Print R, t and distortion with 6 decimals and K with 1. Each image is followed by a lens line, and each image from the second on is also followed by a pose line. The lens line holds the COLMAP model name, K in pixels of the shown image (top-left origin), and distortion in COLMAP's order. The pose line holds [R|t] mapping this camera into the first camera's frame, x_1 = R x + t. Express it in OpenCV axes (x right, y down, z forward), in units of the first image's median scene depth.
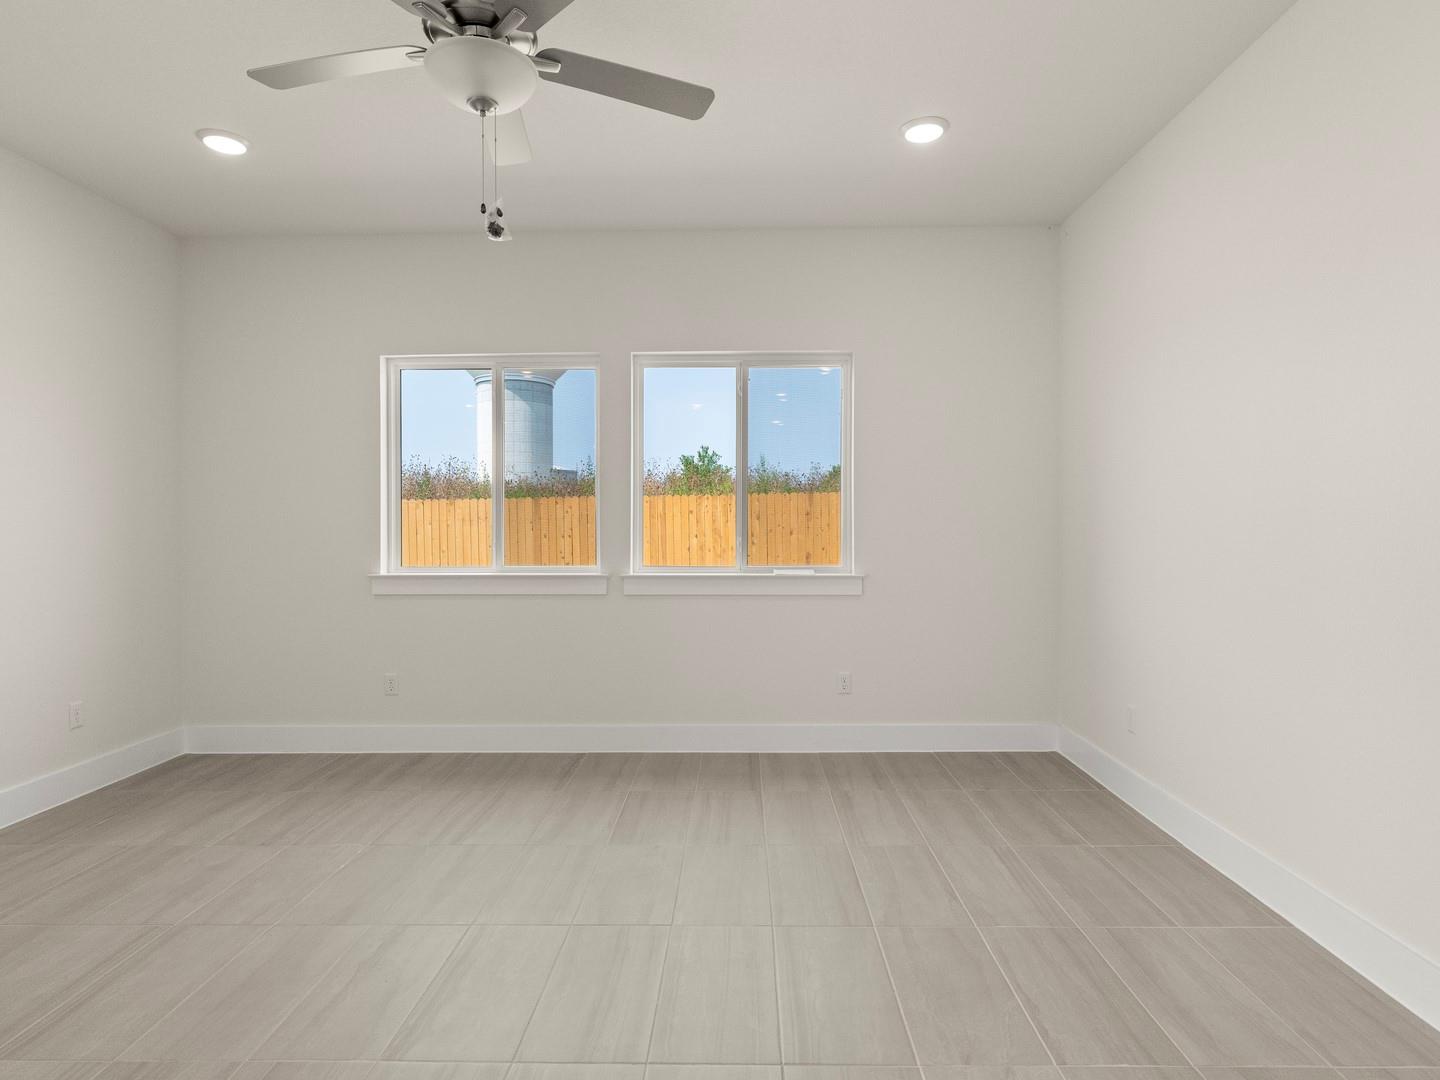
lens RADIAL K [[785.4, 0, 726.3], [0, 785.4, 531.3], [0, 0, 1]] dist [-0.000245, -0.000145]
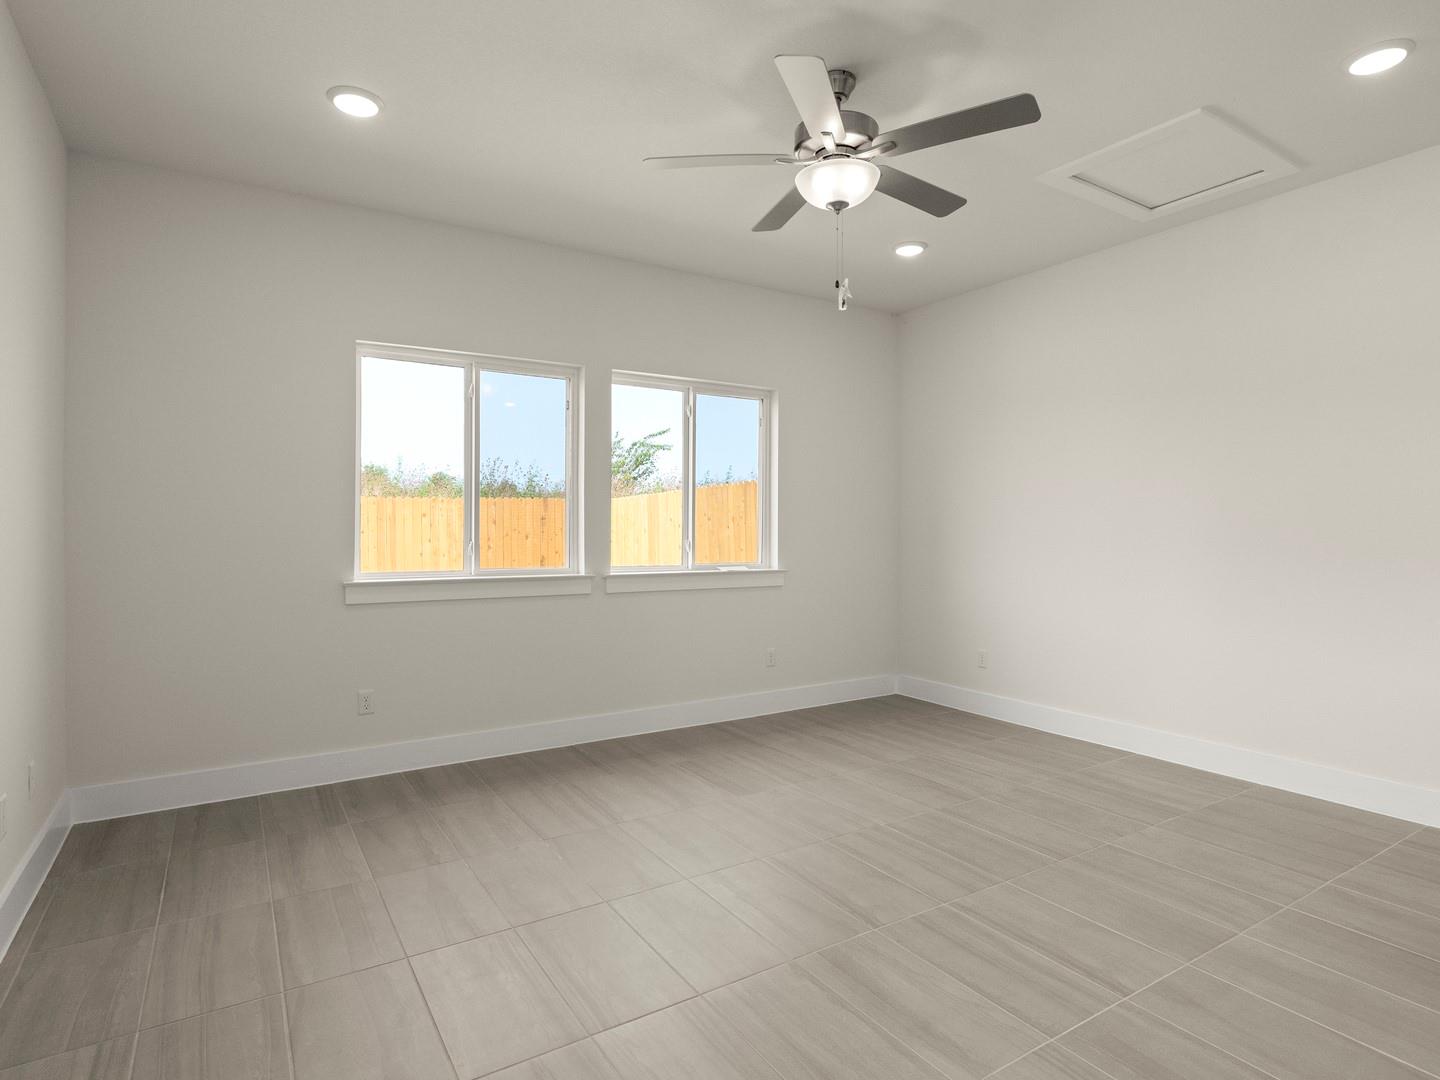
lens RADIAL K [[785.4, 0, 726.3], [0, 785.4, 531.3], [0, 0, 1]] dist [-0.000245, -0.000145]
pose [[0.832032, 0.003207, 0.554718, -0.589810], [0.000442, 0.999979, -0.006444, 0.002960], [-0.554727, 0.005607, 0.832013, 0.011278]]
